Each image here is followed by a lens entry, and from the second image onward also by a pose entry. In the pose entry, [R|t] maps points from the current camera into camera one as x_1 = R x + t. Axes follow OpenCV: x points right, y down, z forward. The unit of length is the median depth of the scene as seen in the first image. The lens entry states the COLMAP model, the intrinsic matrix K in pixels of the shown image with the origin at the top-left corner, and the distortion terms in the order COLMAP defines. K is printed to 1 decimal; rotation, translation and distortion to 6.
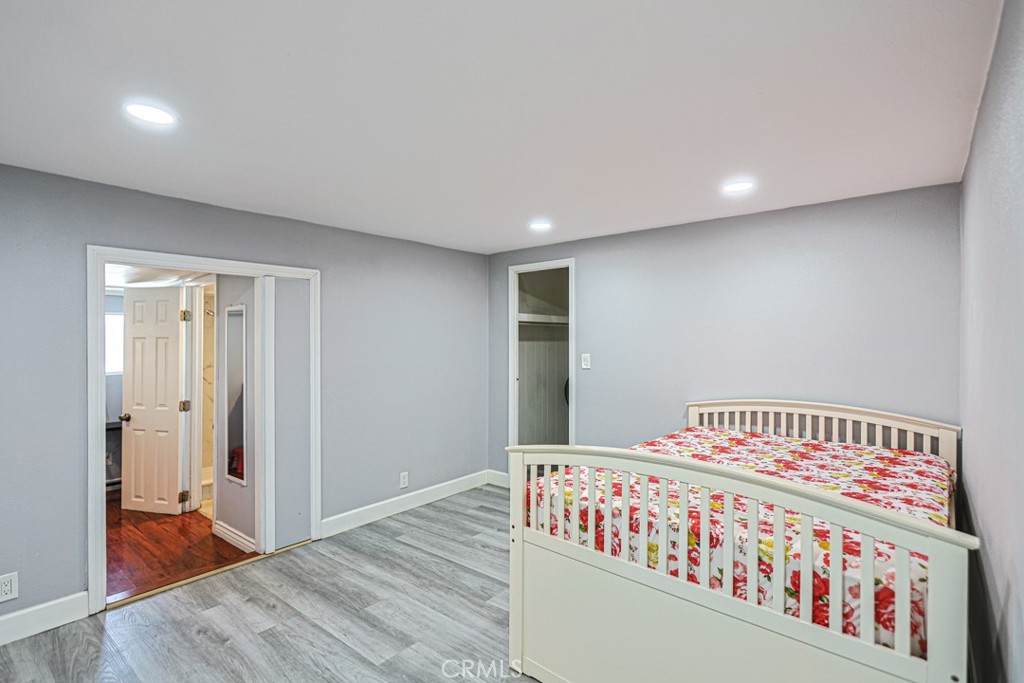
lens RADIAL K [[497.6, 0, 503.4], [0, 497.6, 342.4], [0, 0, 1]] dist [-0.002266, -0.000190]
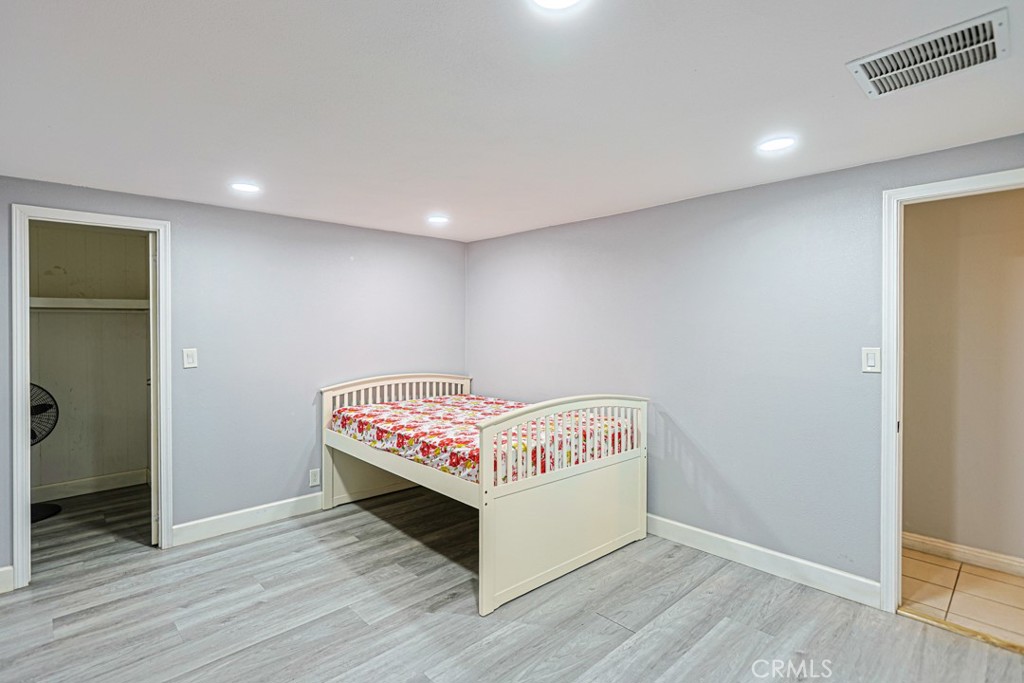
lens RADIAL K [[505.9, 0, 506.6], [0, 505.9, 331.0], [0, 0, 1]] dist [0.002096, 0.000630]
pose [[0.103854, -0.005590, 0.994577, -0.727479], [0.007239, 0.999962, 0.004865, -0.006571], [-0.994566, 0.006695, 0.103891, 0.525776]]
